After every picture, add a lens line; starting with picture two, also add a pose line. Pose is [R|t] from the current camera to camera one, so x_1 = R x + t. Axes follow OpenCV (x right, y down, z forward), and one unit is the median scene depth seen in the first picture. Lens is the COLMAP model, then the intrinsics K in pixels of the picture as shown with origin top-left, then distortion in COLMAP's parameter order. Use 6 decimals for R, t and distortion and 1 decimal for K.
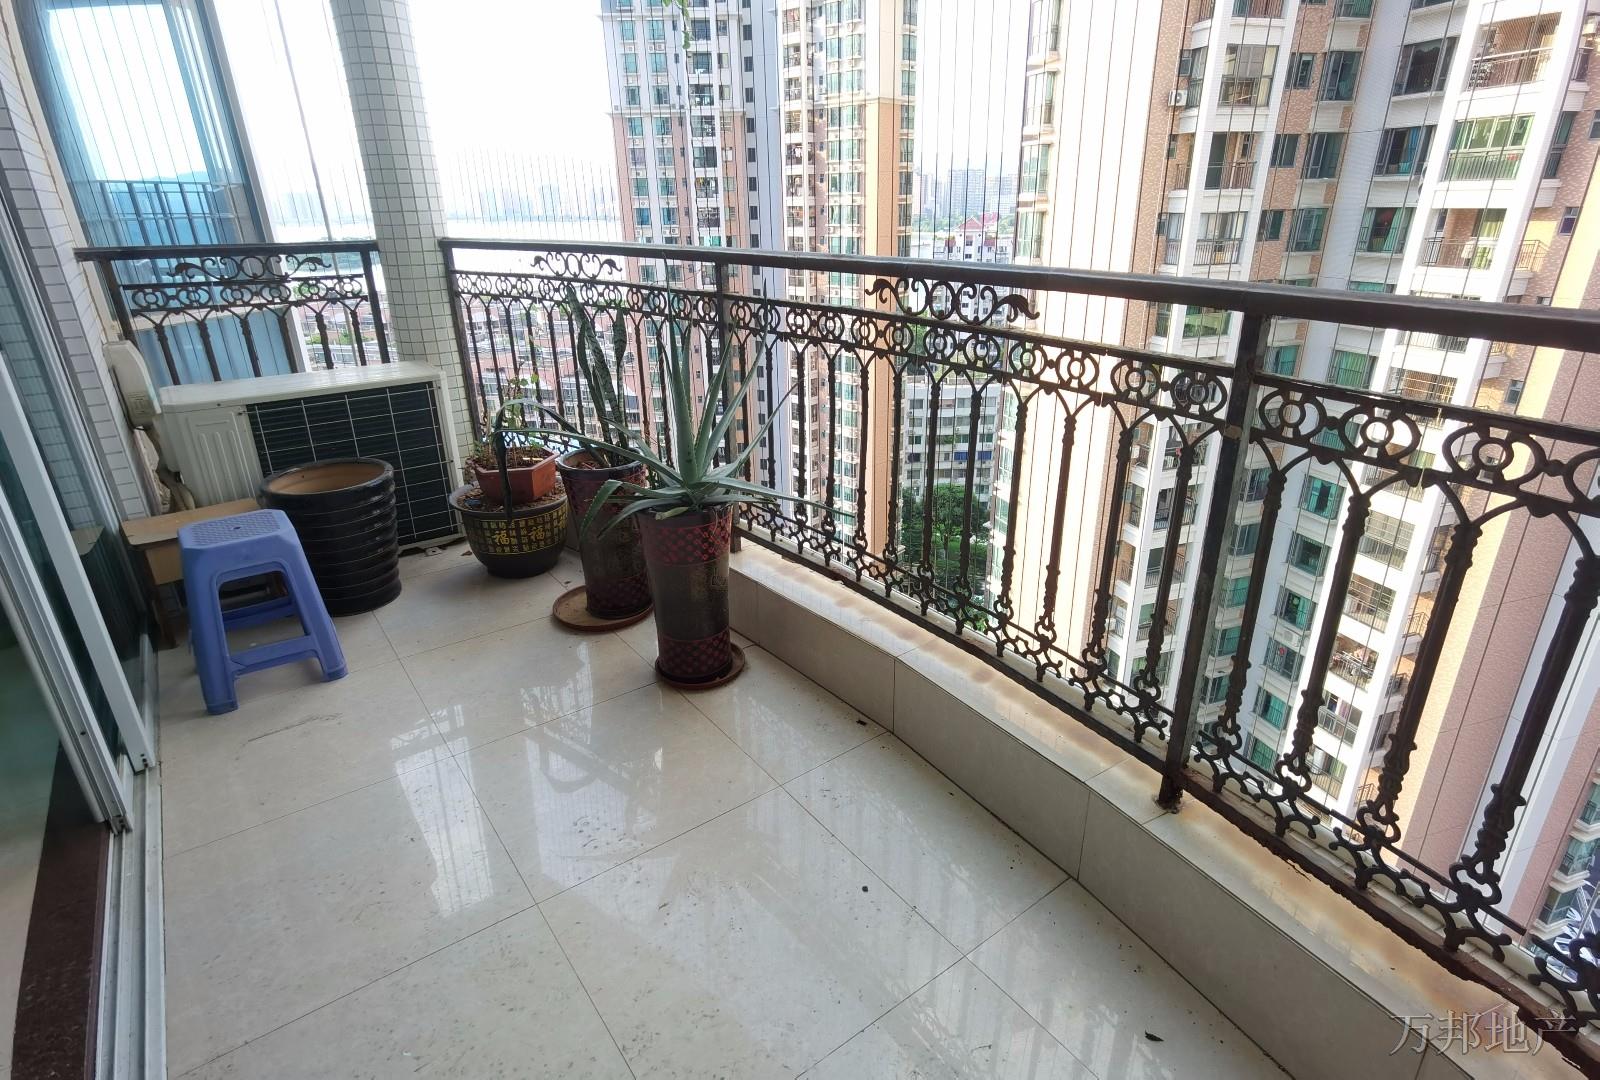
lens RADIAL K [[814.7, 0, 809.0], [0, 814.7, 530.5], [0, 0, 1]] dist [0.002503, 0.007583]
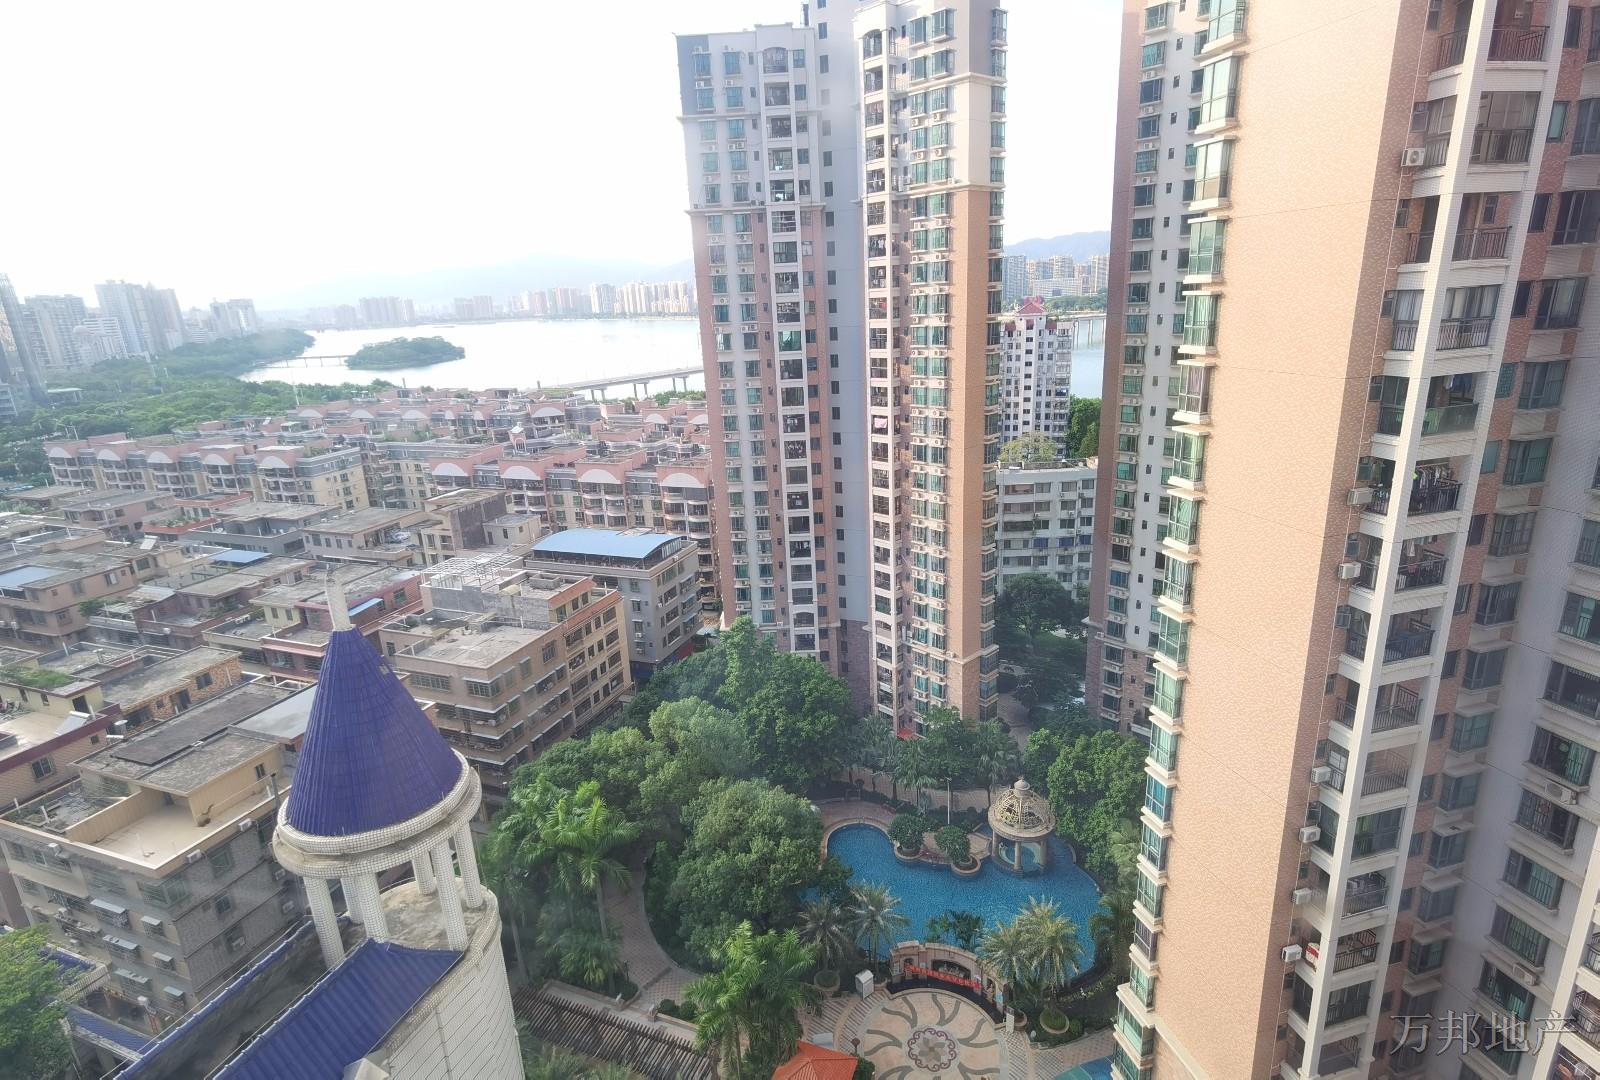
lens RADIAL K [[805.0, 0, 820.9], [0, 805.0, 540.5], [0, 0, 1]] dist [0.003730, -0.000752]
pose [[0.998992, -0.023197, -0.038434, -0.060426], [0.019812, 0.996079, -0.086227, -0.035939], [0.040284, 0.085379, 0.995534, 0.084550]]
